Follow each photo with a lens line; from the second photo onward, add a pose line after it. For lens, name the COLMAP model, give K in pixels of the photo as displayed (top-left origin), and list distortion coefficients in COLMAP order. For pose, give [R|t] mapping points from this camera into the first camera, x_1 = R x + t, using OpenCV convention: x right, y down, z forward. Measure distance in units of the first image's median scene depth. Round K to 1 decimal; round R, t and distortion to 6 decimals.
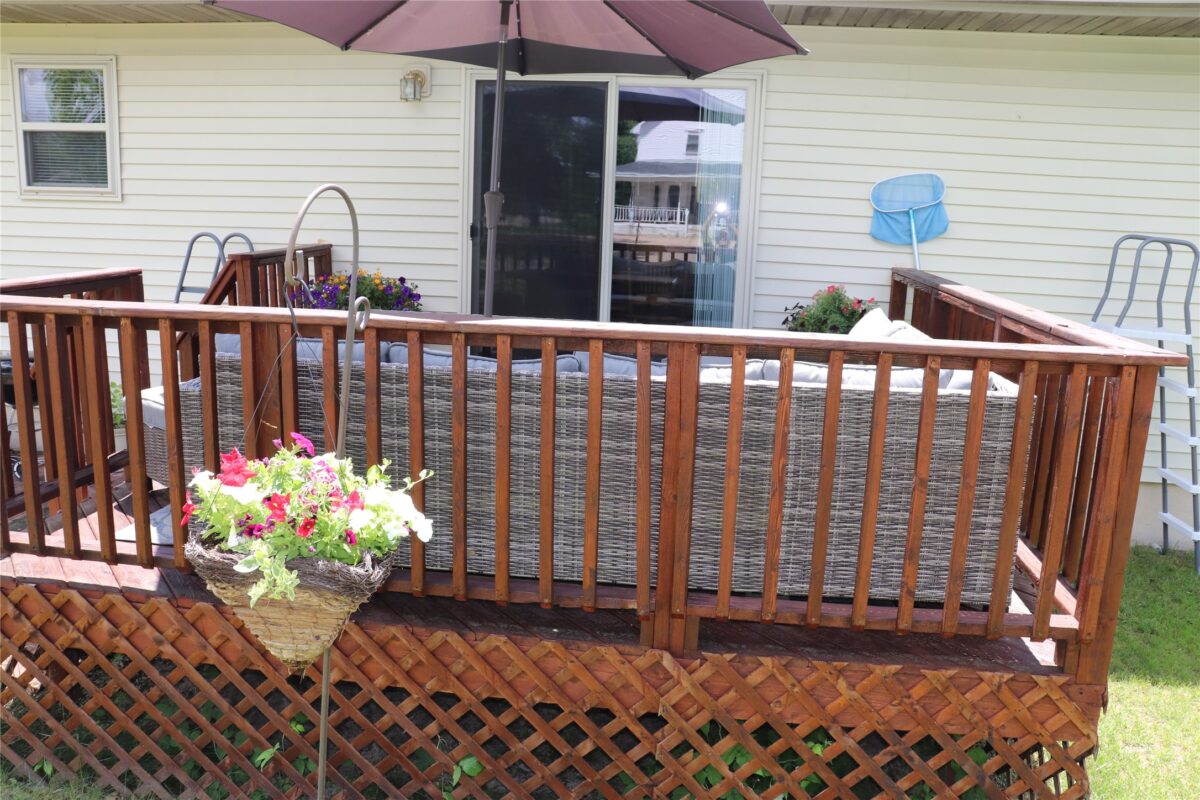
lens RADIAL K [[988.1, 0, 600.4], [0, 988.1, 401.0], [0, 0, 1]] dist [-0.159598, 0.134534]
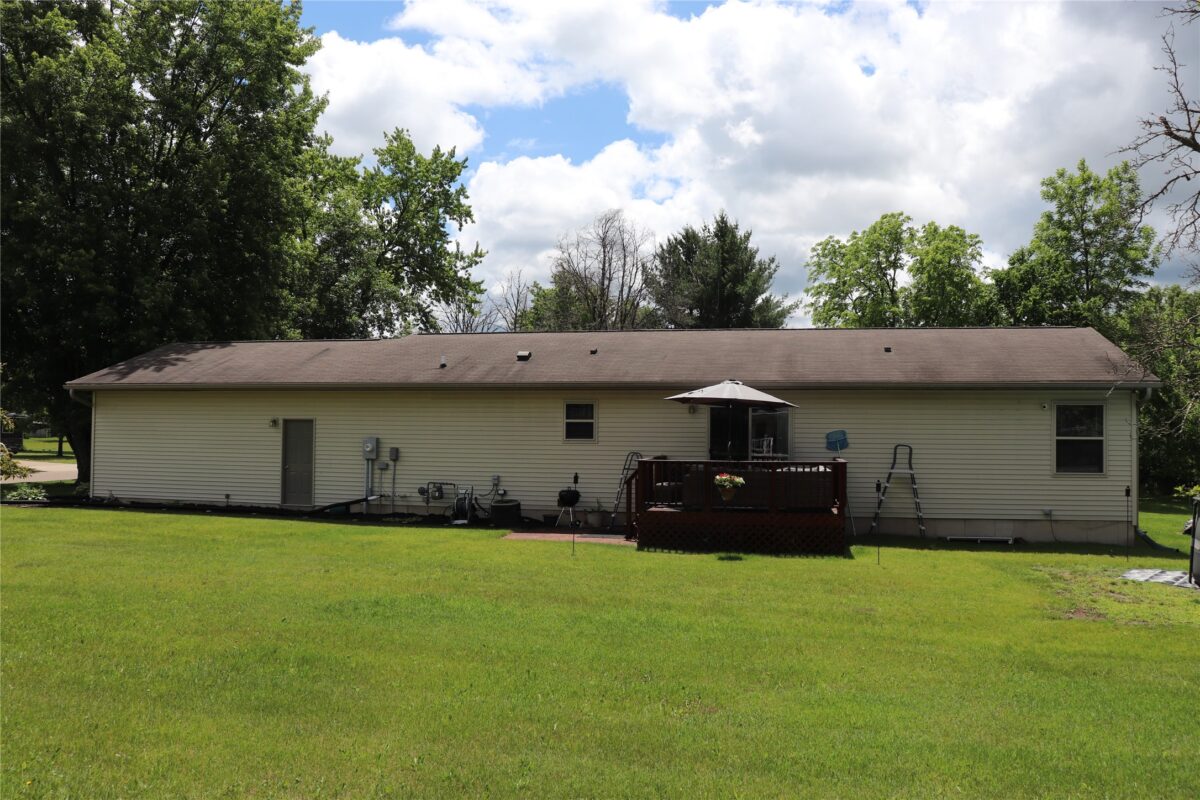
lens RADIAL K [[988.1, 0, 600.1], [0, 988.1, 399.8], [0, 0, 1]] dist [-0.159598, 0.134534]
pose [[0.995052, -0.028998, -0.095031, -0.190877], [0.005199, 0.970346, -0.241663, 0.507481], [0.099221, 0.239973, 0.965696, -2.521826]]
